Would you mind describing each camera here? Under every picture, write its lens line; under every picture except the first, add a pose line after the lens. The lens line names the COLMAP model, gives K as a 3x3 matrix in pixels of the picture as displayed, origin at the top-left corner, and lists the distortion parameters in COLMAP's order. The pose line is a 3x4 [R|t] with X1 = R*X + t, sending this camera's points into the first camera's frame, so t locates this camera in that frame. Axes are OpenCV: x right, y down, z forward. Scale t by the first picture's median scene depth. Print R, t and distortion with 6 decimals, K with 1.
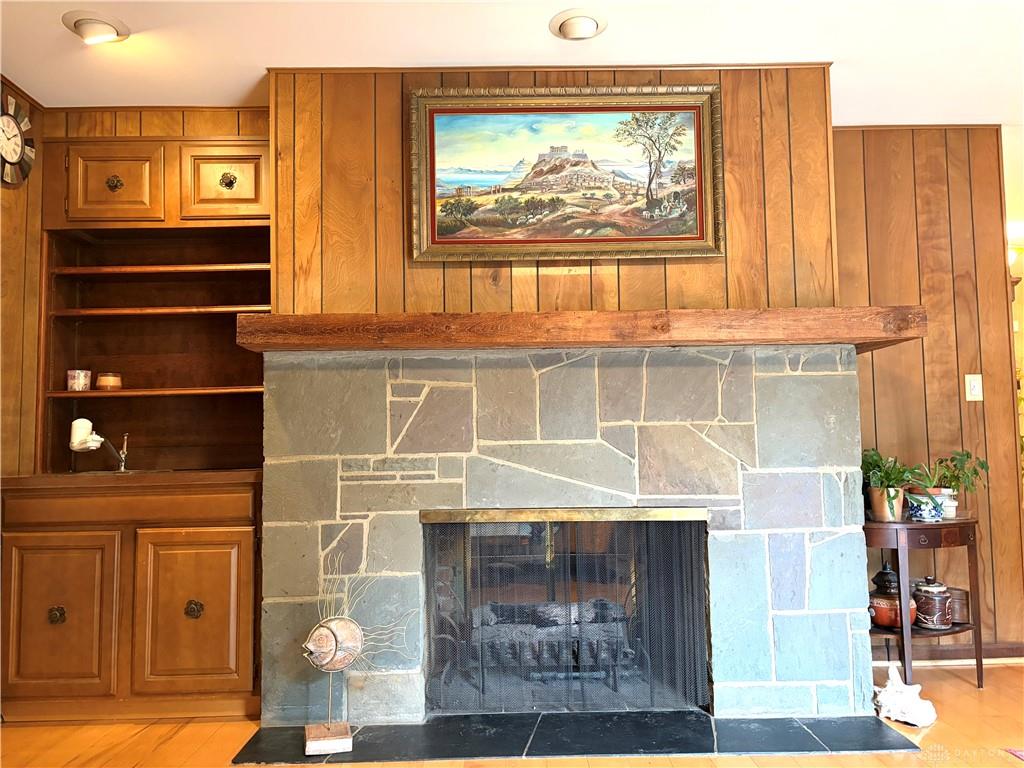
lens RADIAL K [[775.0, 0, 511.8], [0, 775.0, 383.4], [0, 0, 1]] dist [0.048441, -0.029959]
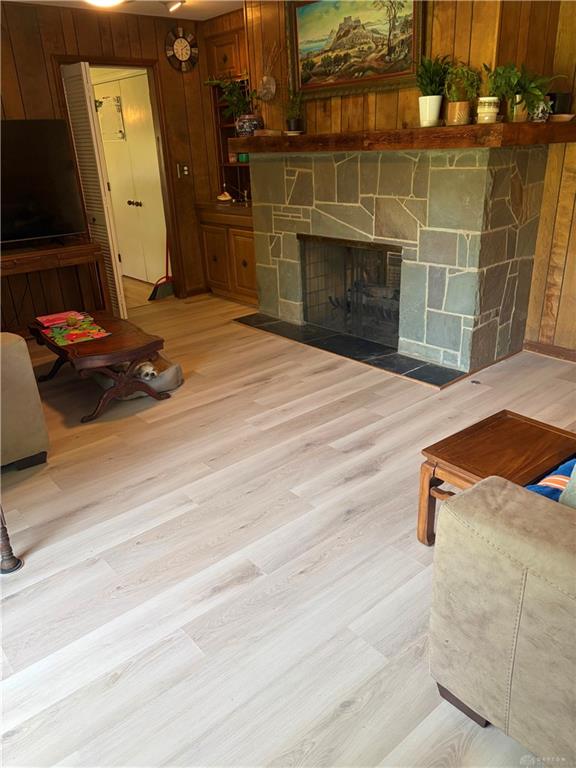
lens RADIAL K [[581.3, 0, 288.6], [0, 581.3, 385.1], [0, 0, 1]] dist [0.048441, -0.029959]
pose [[0.648279, 0.284056, -0.706432, 1.092342], [0.082311, 0.896221, 0.435905, -0.160129], [0.756941, -0.340735, 0.557620, -0.061280]]
